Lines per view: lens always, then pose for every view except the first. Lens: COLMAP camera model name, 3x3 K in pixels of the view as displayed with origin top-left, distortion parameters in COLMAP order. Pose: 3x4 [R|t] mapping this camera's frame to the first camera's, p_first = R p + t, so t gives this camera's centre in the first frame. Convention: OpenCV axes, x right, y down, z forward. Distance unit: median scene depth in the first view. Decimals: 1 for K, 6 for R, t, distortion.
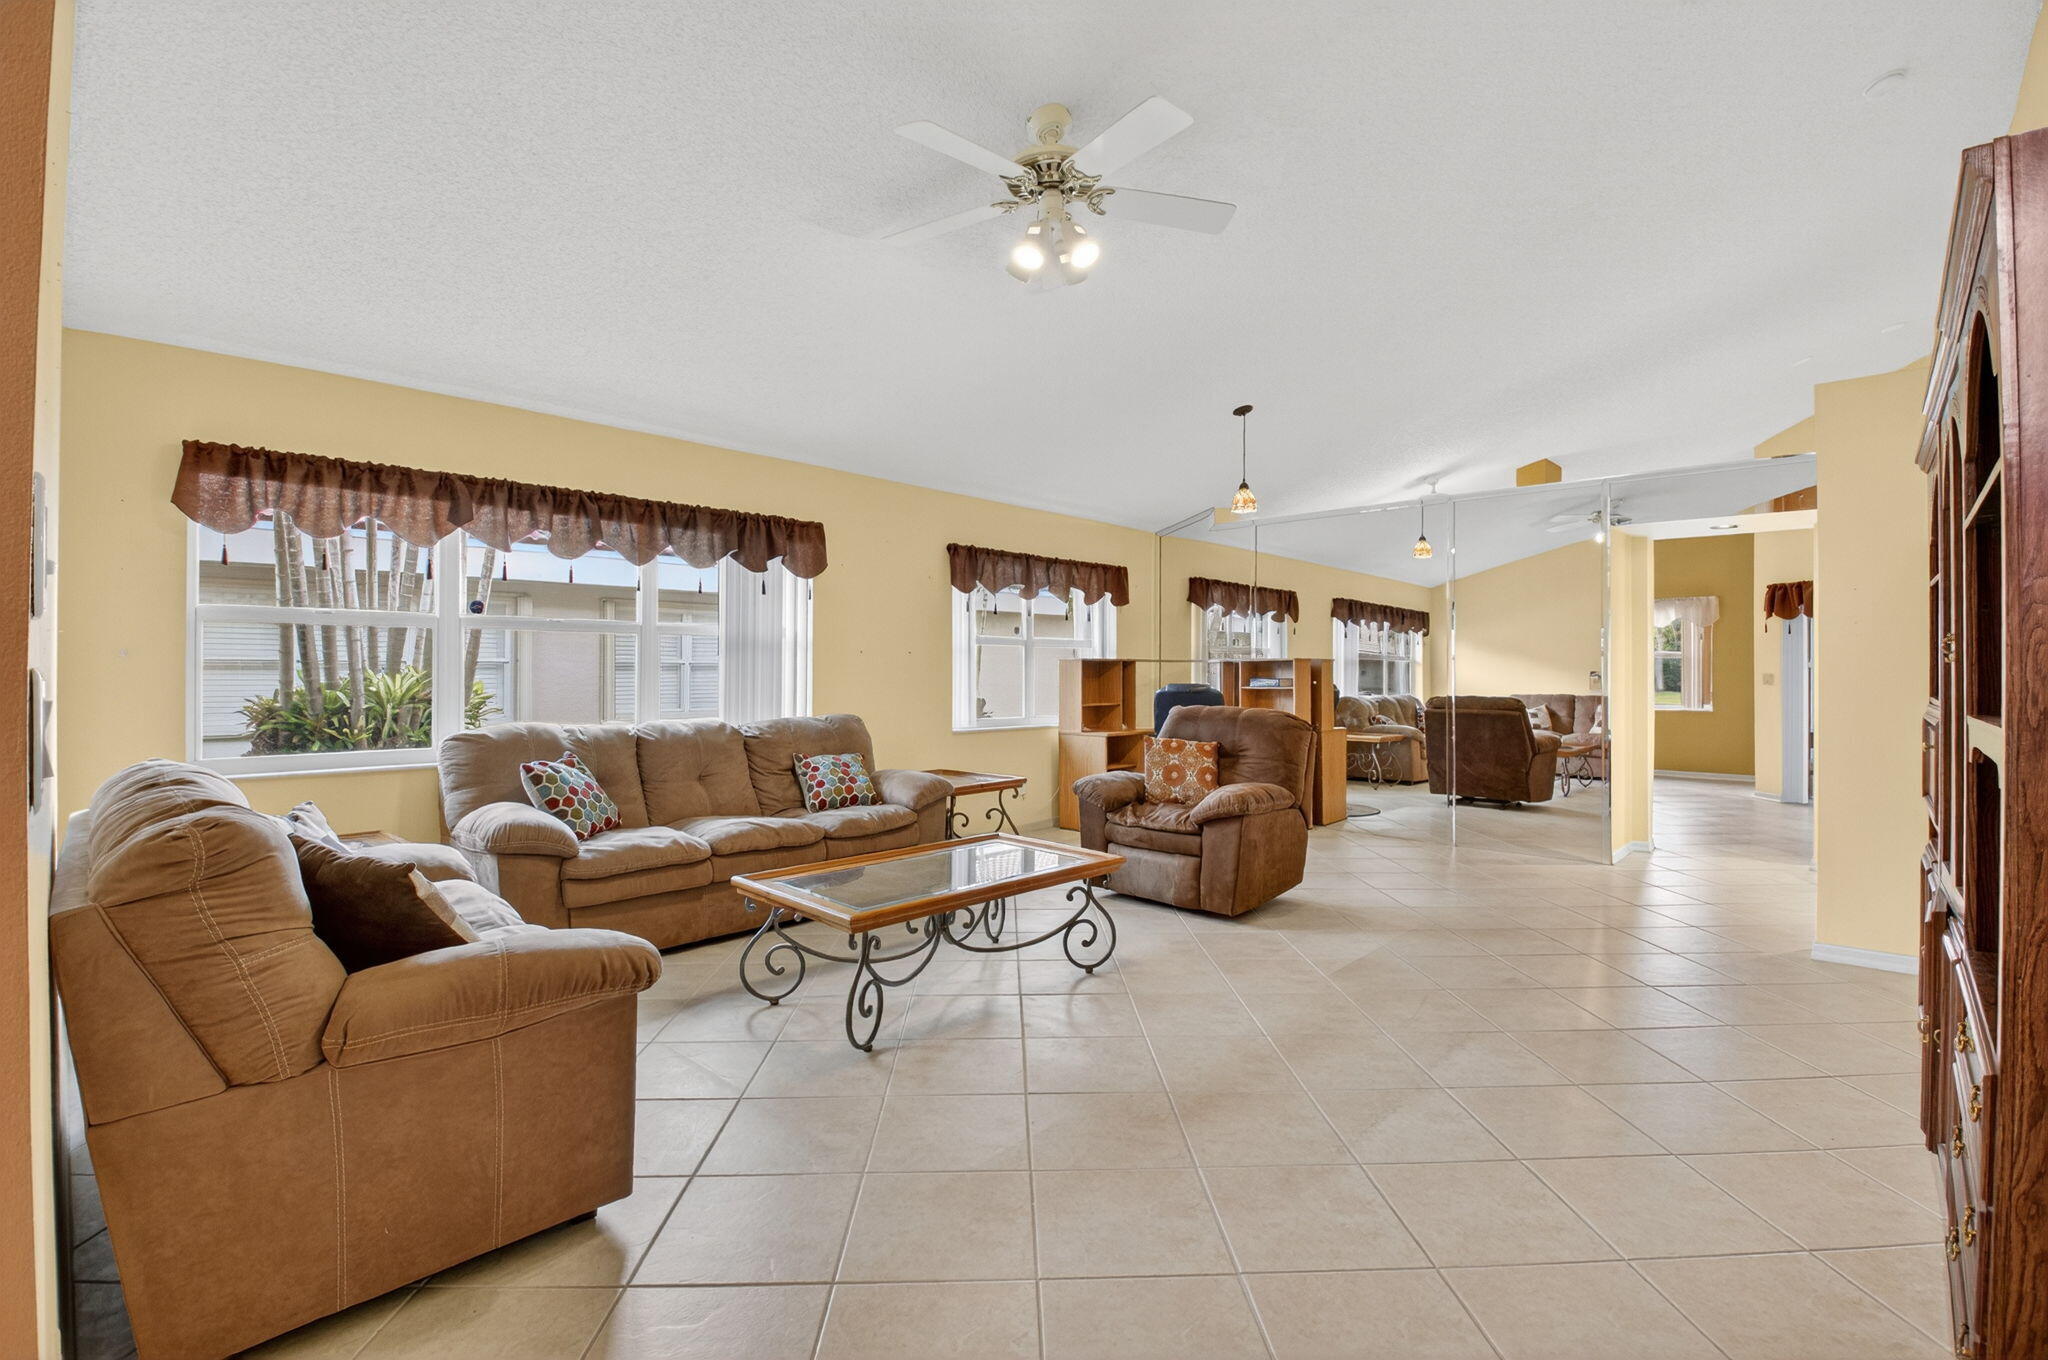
lens RADIAL K [[913.1, 0, 1024.0], [0, 913.1, 680.0], [0, 0, 1]] dist [0.012373, -0.019586]
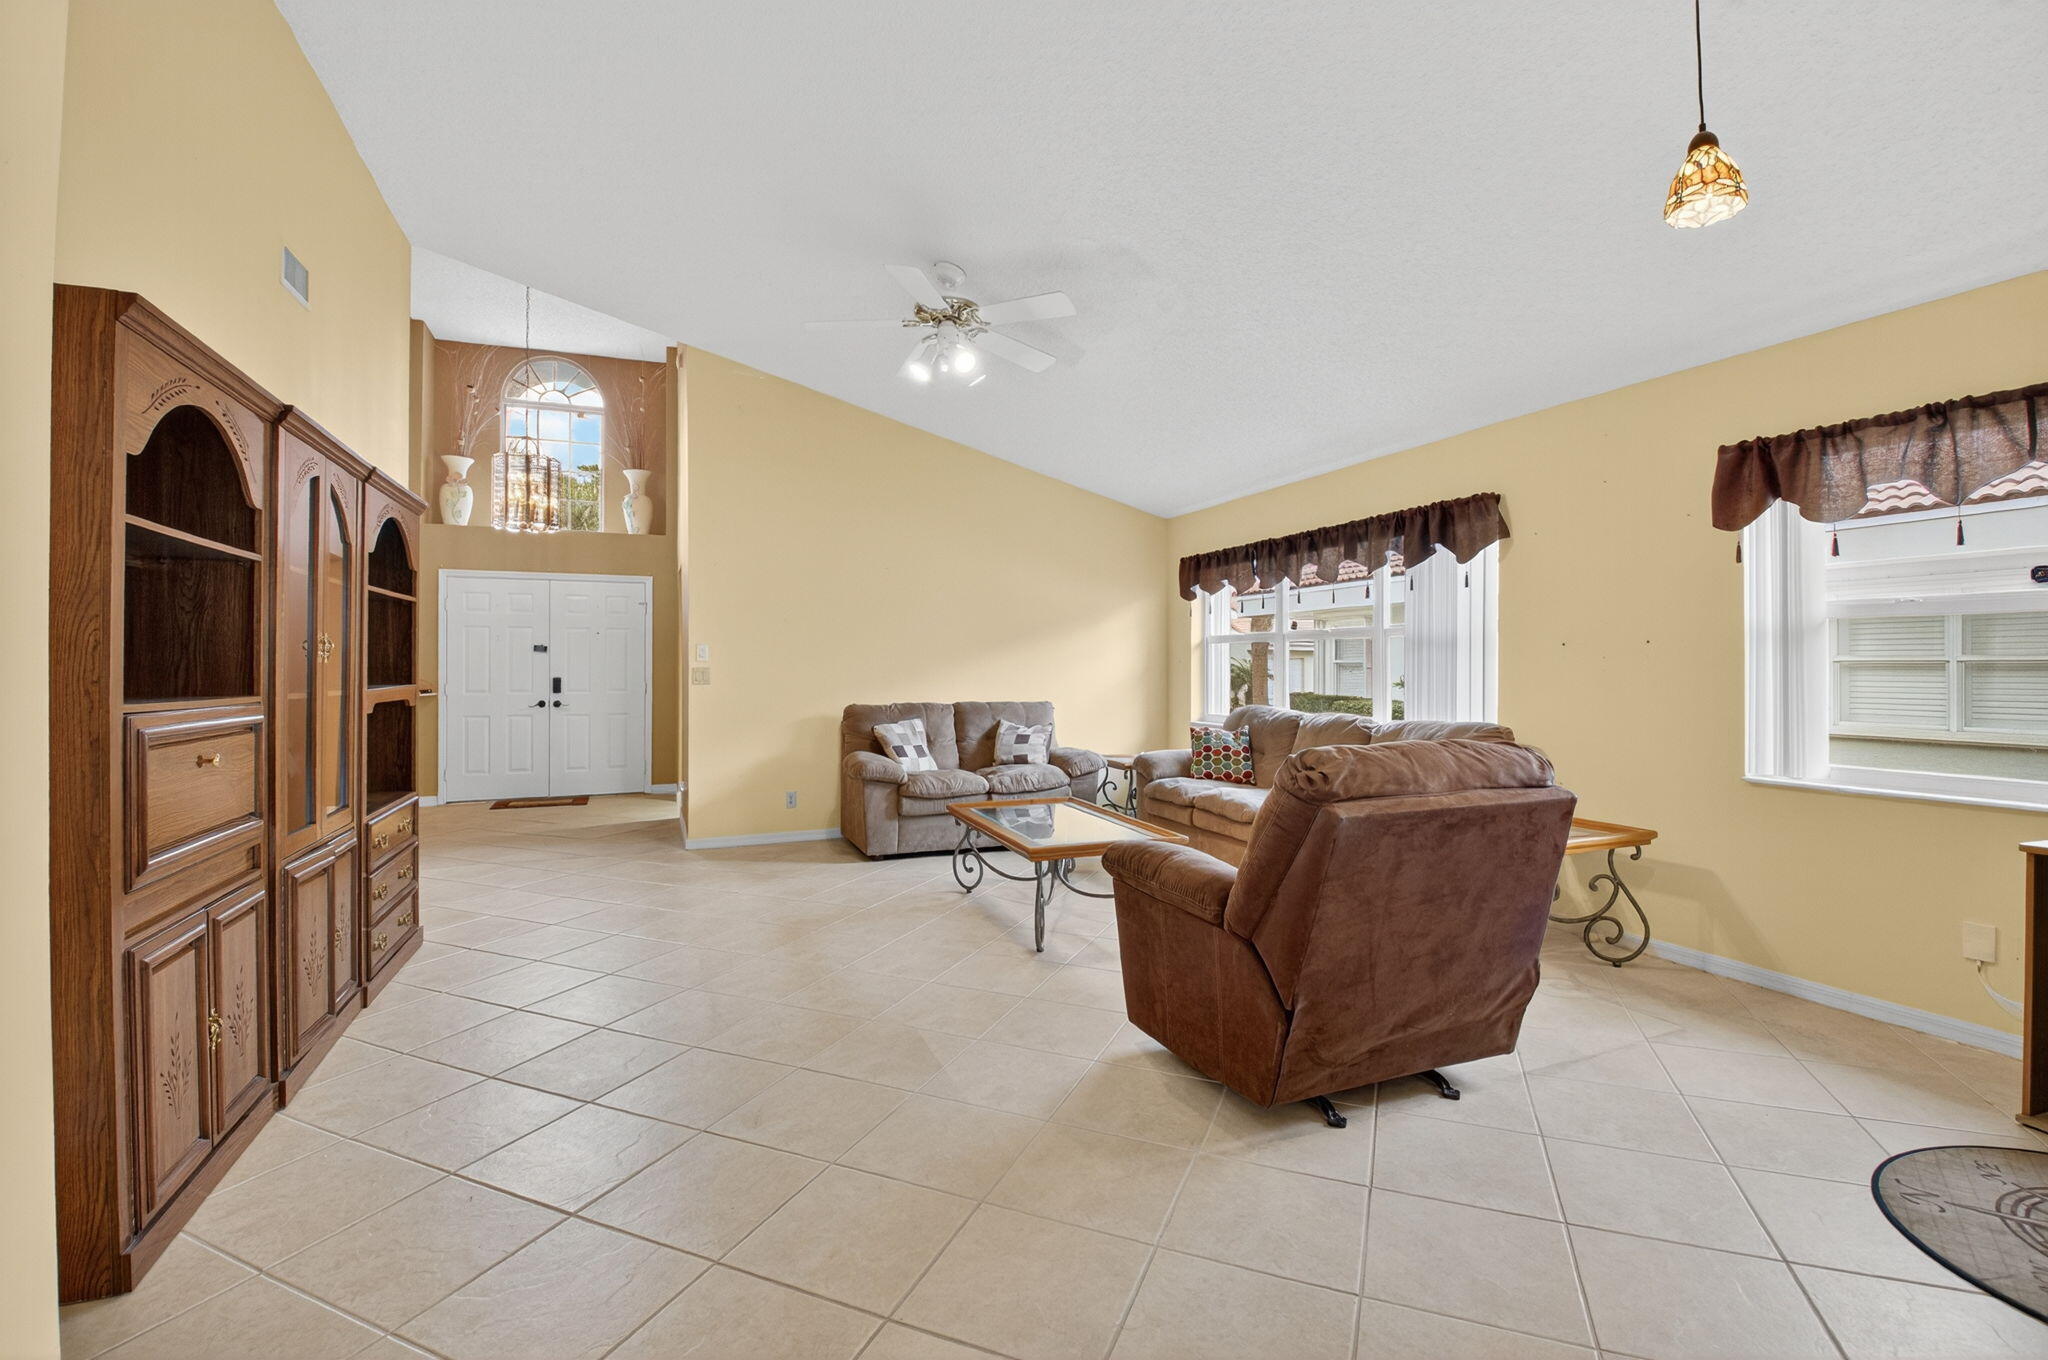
lens RADIAL K [[913.1, 0, 1024.0], [0, 913.1, 680.0], [0, 0, 1]] dist [0.012373, -0.019586]
pose [[-0.403504, 0.008782, -0.914936, 0.749087], [-0.004625, 0.999922, 0.011637, -0.010043], [0.914966, 0.008927, -0.403432, 1.007261]]
